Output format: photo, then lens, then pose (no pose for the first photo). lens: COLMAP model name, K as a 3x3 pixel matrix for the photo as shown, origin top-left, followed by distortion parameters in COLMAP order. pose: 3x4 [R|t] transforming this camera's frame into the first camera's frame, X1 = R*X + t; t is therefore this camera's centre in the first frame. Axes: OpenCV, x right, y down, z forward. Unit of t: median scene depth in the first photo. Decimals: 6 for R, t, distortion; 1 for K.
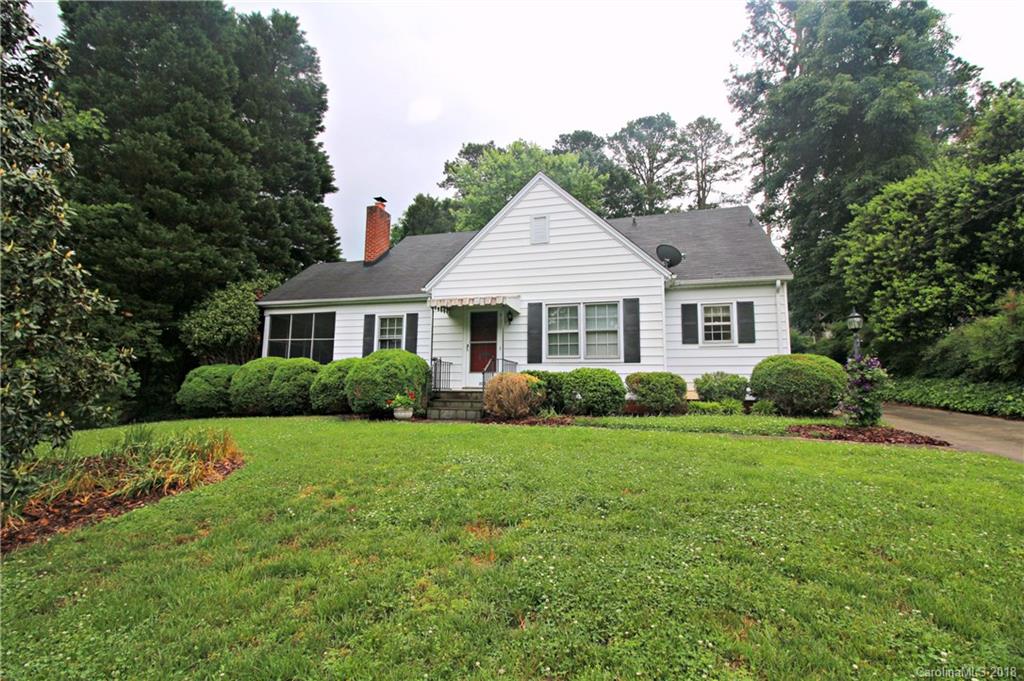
lens RADIAL K [[473.2, 0, 510.3], [0, 473.2, 330.8], [0, 0, 1]] dist [-0.000320, -0.011008]
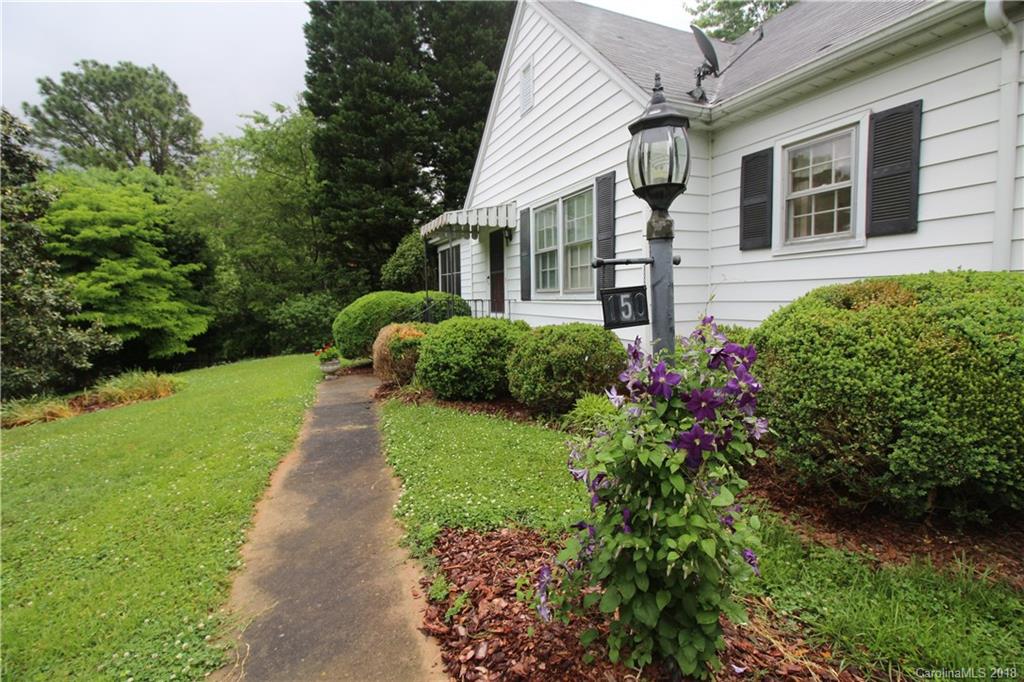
lens RADIAL K [[473.2, 0, 510.3], [0, 473.2, 331.3], [0, 0, 1]] dist [-0.000320, -0.011008]
pose [[0.641405, 0.032861, -0.766498, 0.565424], [0.122613, 0.981850, 0.144696, 0.010734], [0.757341, -0.186791, 0.625734, 0.550969]]
